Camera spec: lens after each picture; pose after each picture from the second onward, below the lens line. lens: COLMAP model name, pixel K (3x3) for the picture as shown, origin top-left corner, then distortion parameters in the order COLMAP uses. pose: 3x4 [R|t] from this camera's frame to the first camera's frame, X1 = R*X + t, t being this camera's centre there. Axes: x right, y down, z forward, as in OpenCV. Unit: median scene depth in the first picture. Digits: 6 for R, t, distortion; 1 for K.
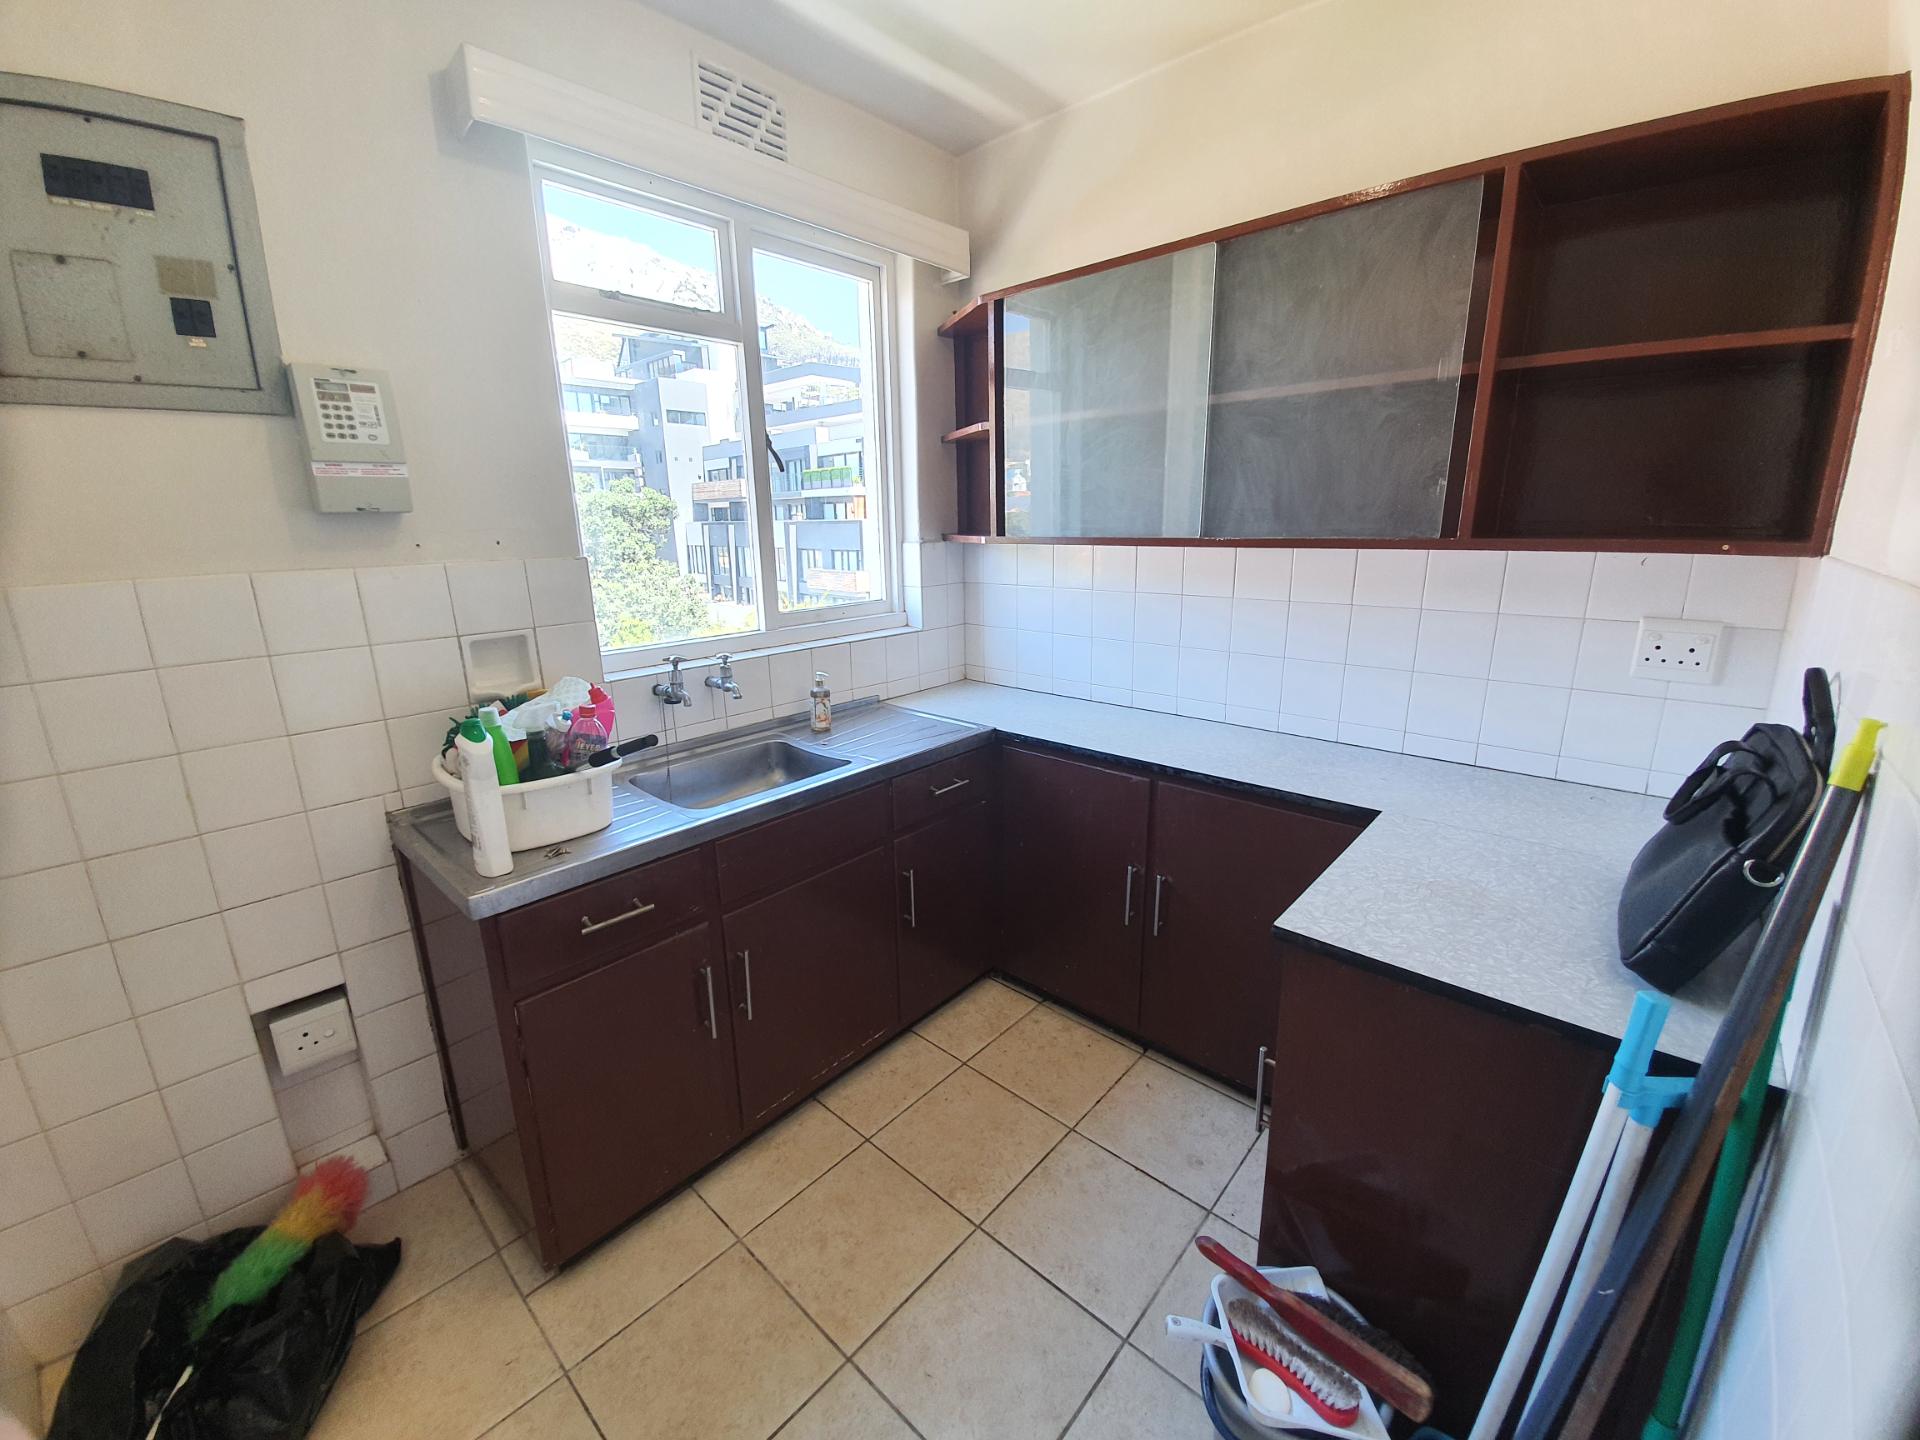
lens RADIAL K [[762.4, 0, 957.4], [0, 762.4, 708.4], [0, 0, 1]] dist [0.008660, -0.014634]
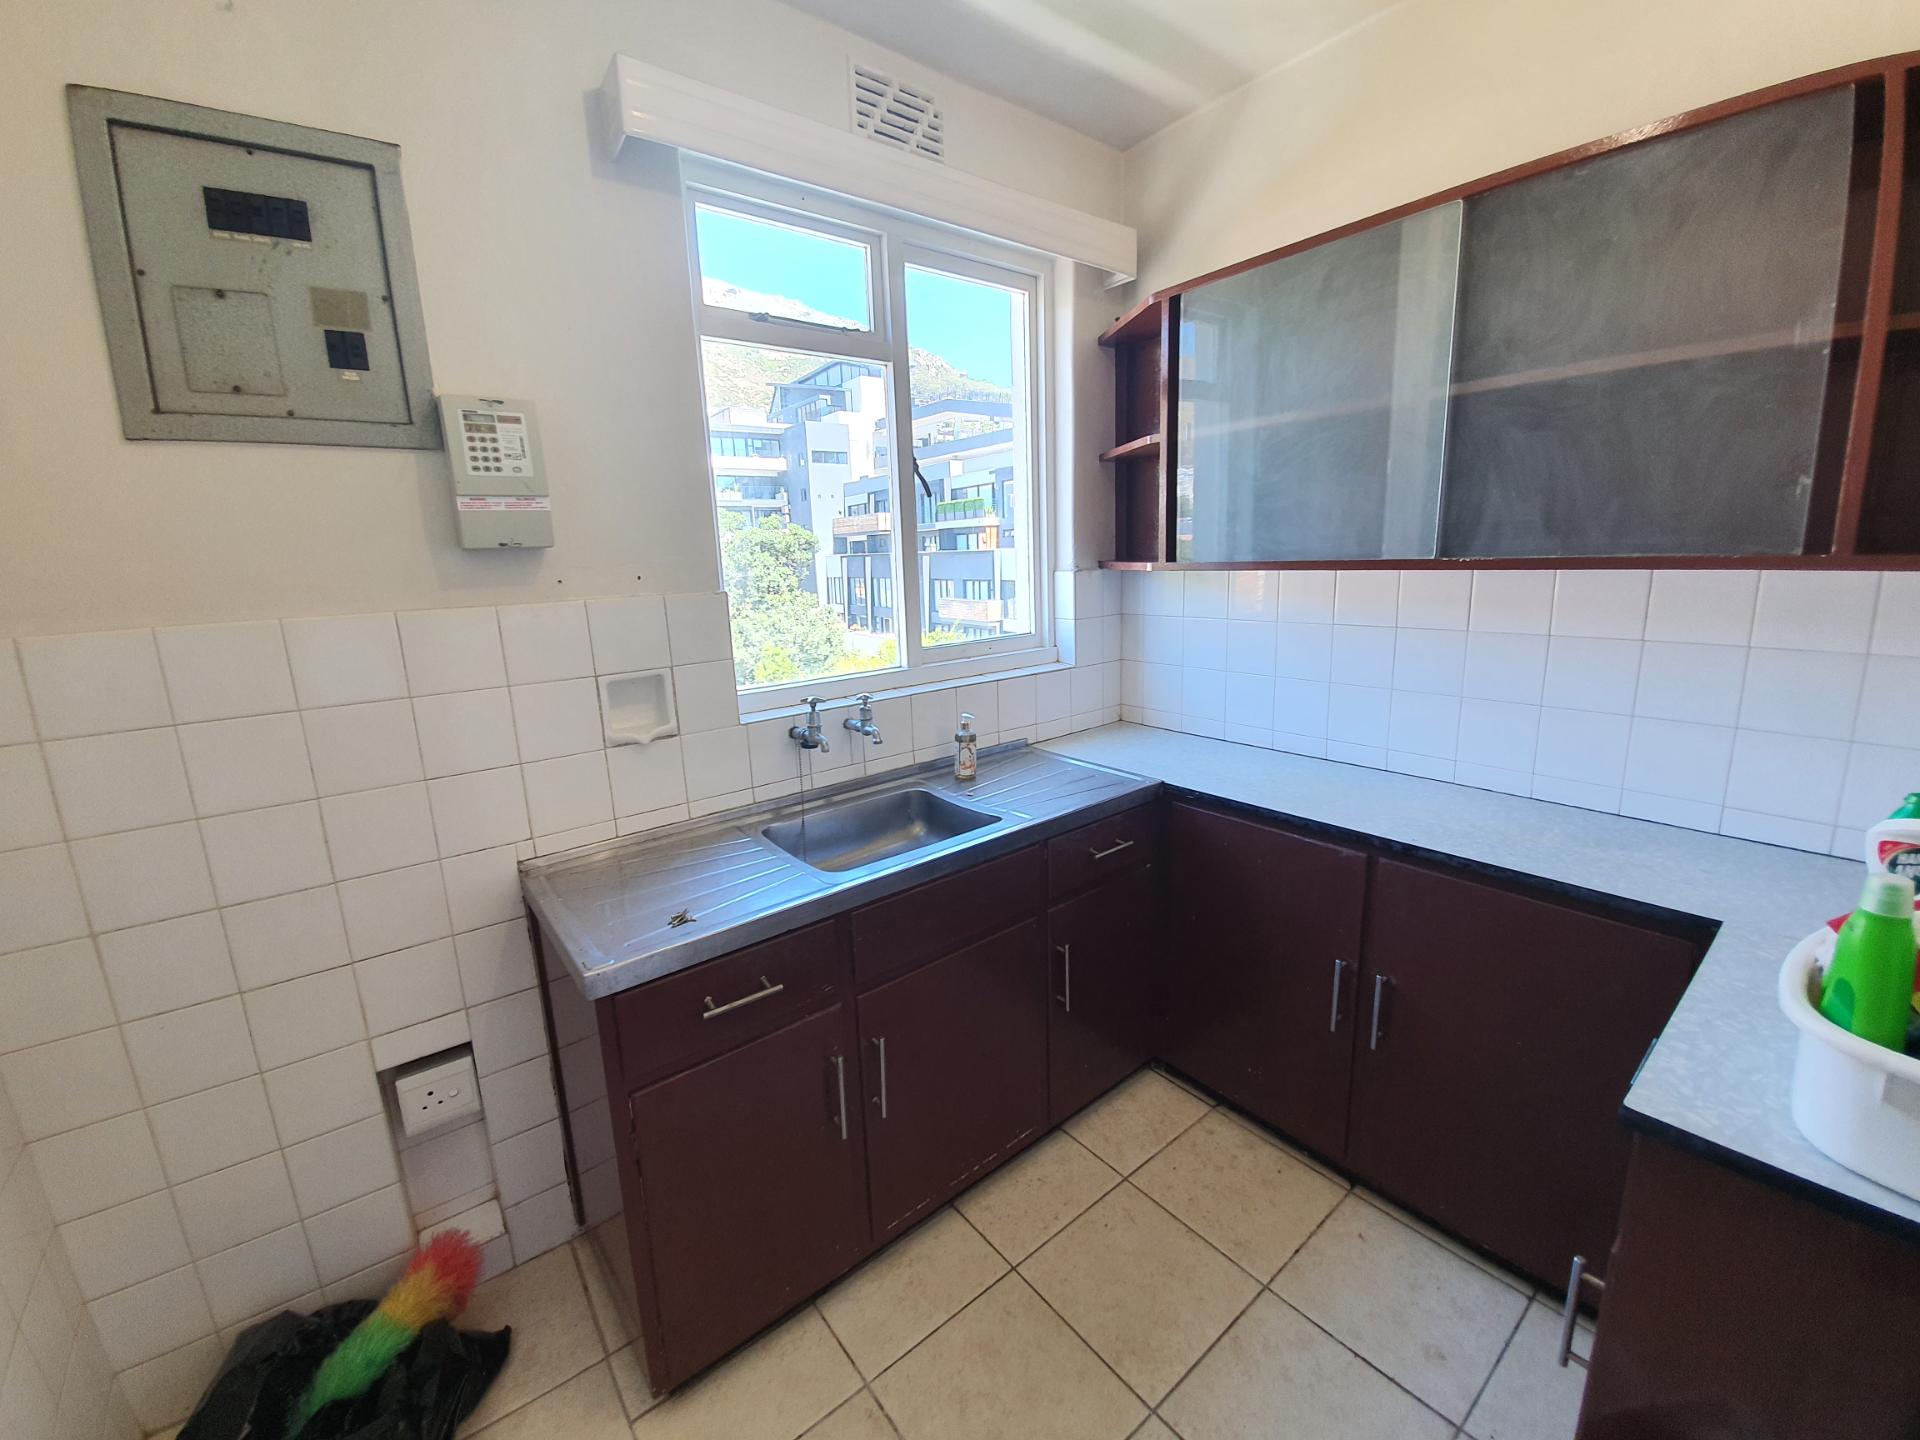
lens RADIAL K [[763.1, 0, 954.0], [0, 763.1, 700.4], [0, 0, 1]] dist [0.006879, -0.013974]
pose [[0.985413, 0.012448, -0.169724, -0.049183], [-0.020372, 0.998778, -0.045027, -0.027601], [0.168956, 0.047828, 0.984462, 0.128399]]
